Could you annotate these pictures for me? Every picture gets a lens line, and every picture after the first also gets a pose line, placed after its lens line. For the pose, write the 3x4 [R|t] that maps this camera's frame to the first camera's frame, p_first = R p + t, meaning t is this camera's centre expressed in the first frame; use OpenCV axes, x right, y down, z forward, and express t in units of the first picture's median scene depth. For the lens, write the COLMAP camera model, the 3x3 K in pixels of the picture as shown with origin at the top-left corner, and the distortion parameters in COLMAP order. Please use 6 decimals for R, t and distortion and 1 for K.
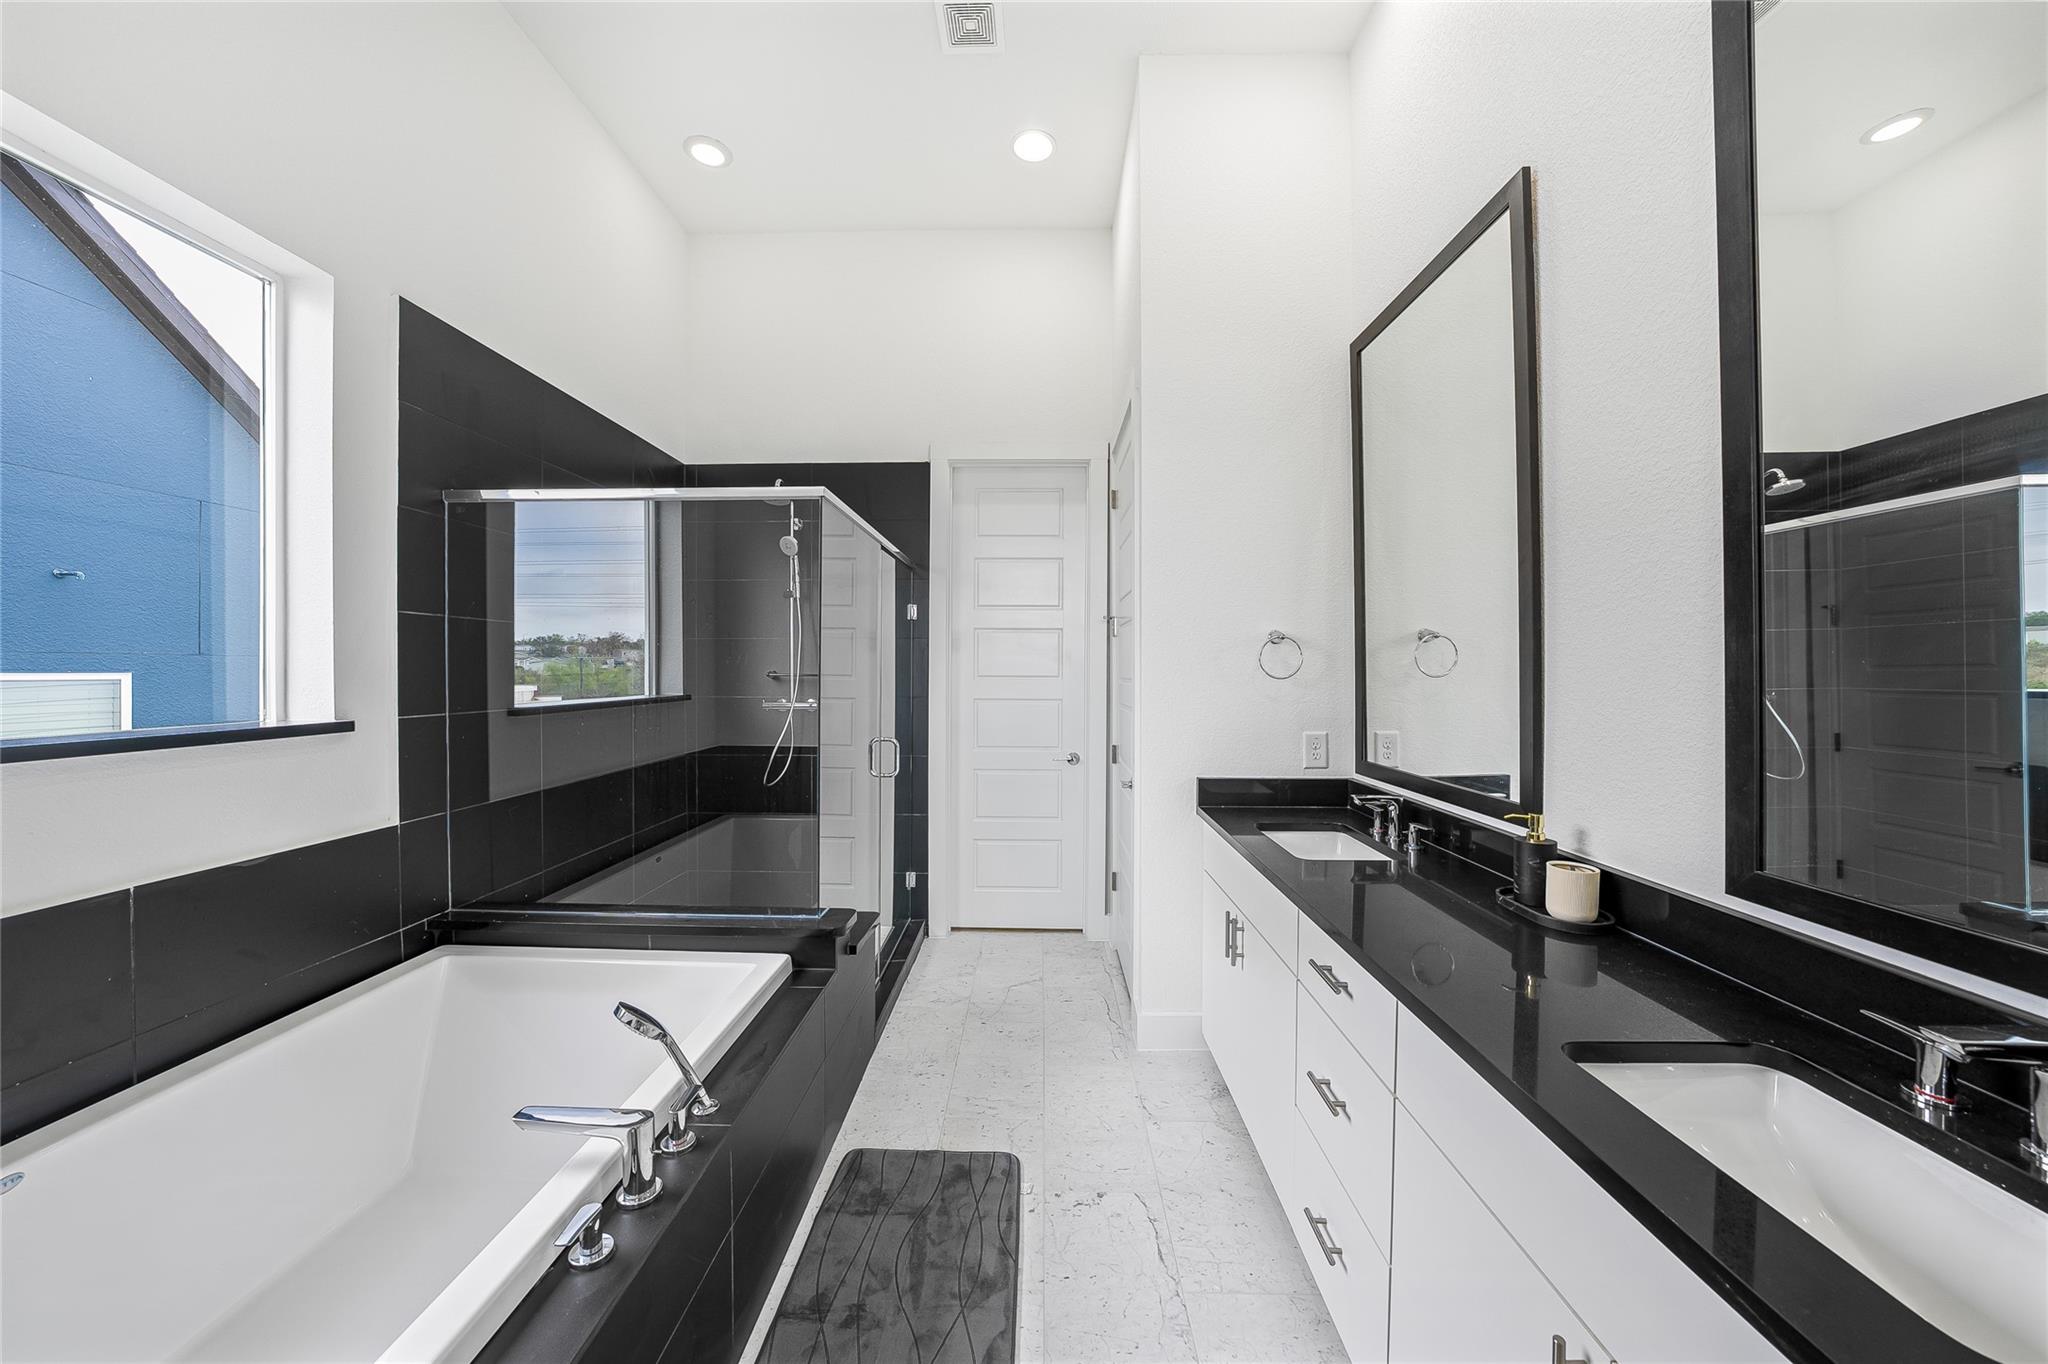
lens RADIAL K [[713.9, 0, 1016.0], [0, 713.9, 671.4], [0, 0, 1]] dist [-0.001985, -0.000066]
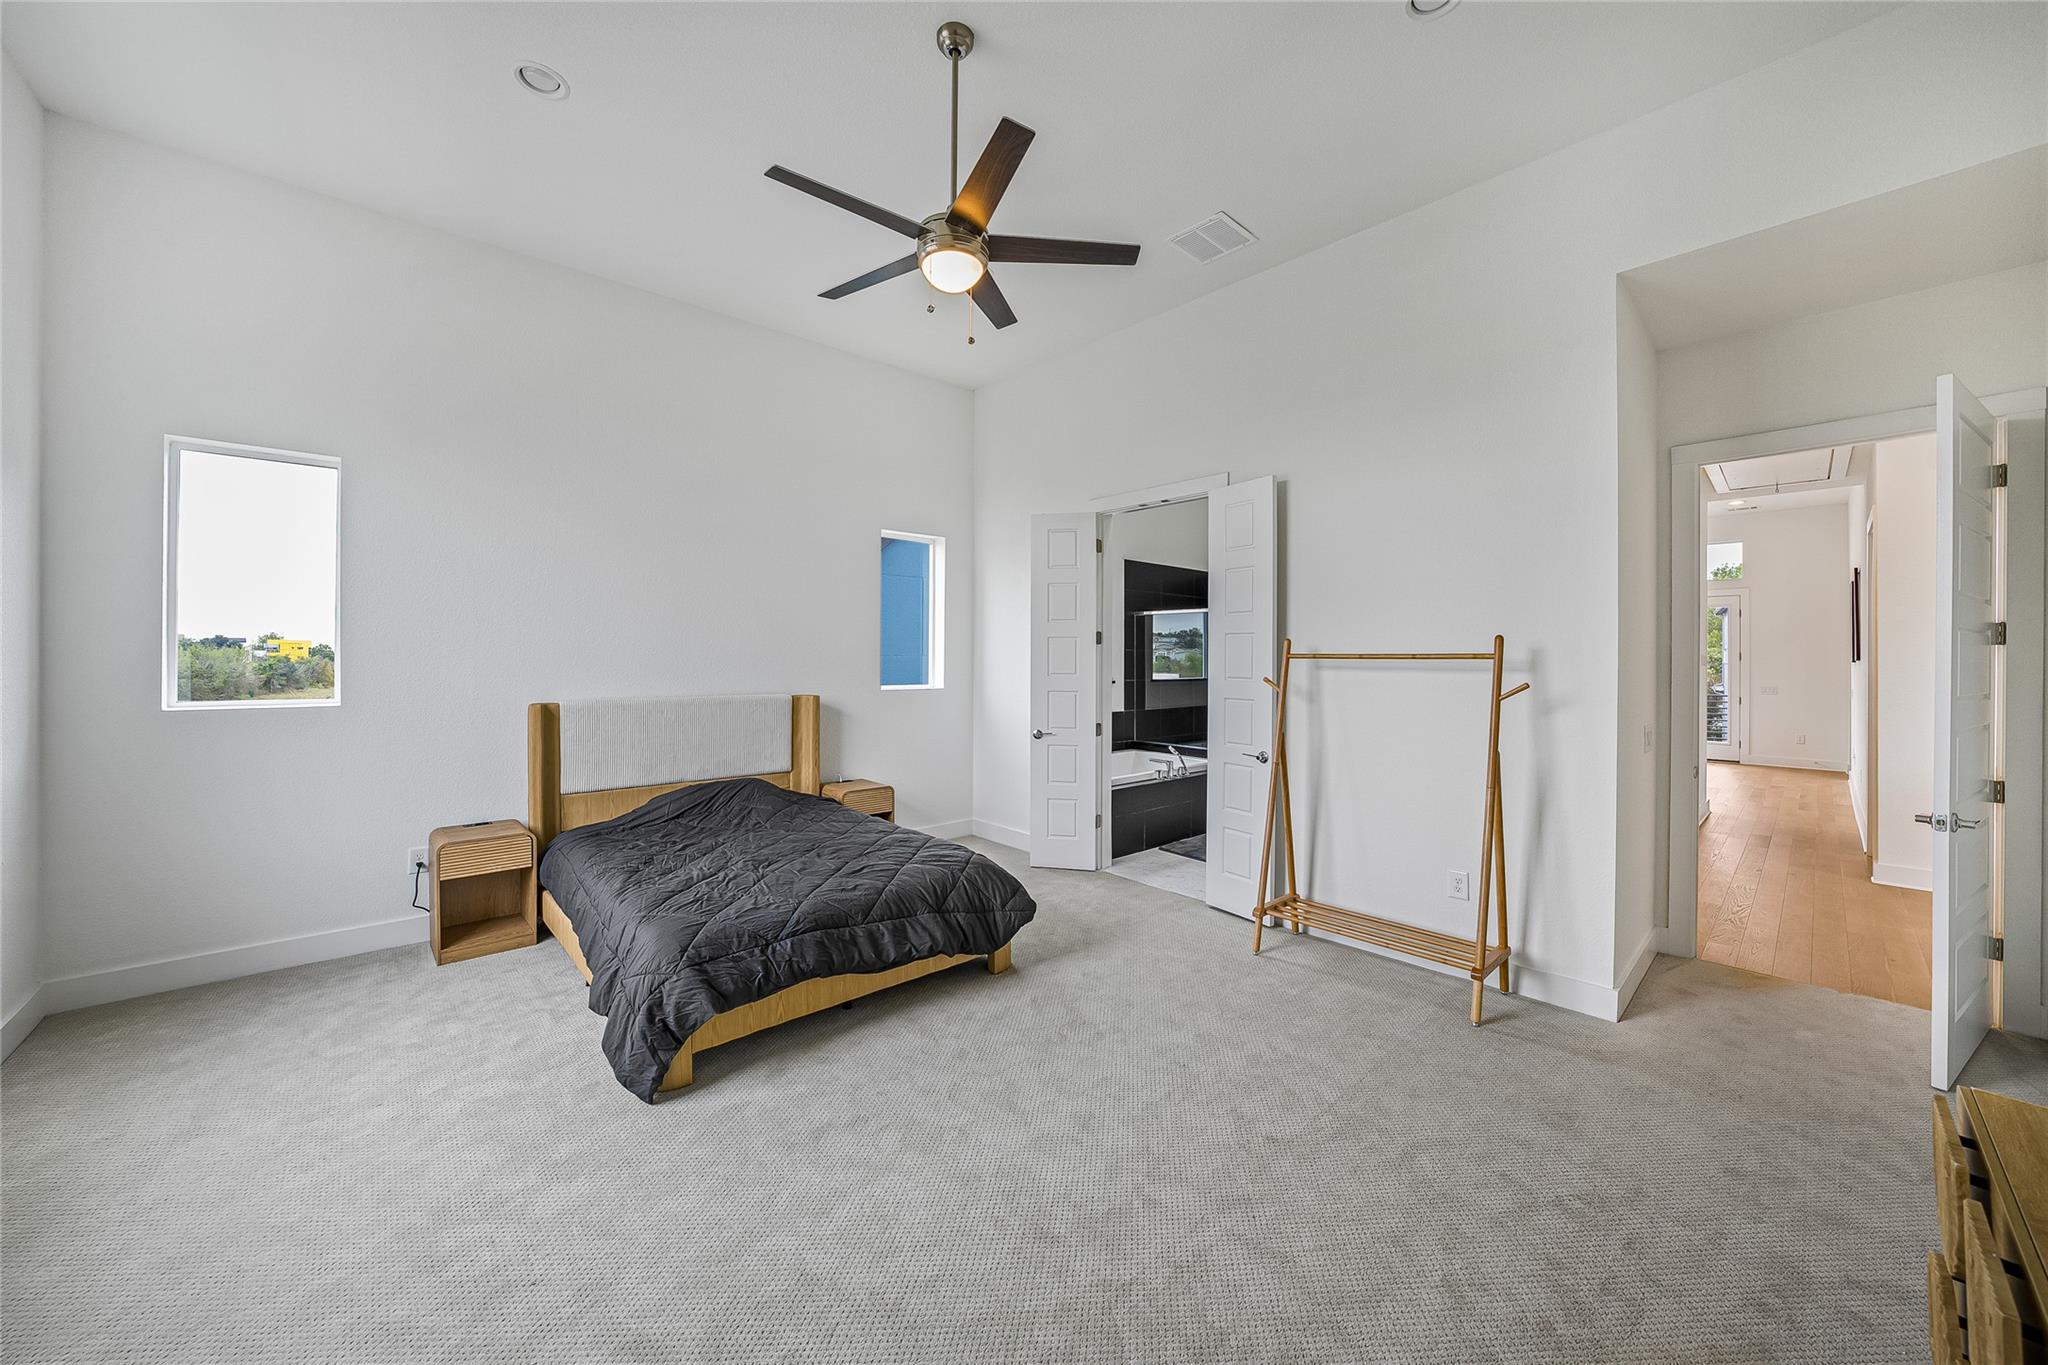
lens RADIAL K [[713.9, 0, 1025.2], [0, 713.9, 665.9], [0, 0, 1]] dist [-0.001985, -0.000066]
pose [[0.694149, 0.001245, -0.719831, 1.164164], [0.004002, 0.999976, 0.005589, -0.025667], [0.719821, -0.006761, 0.694127, -1.573050]]
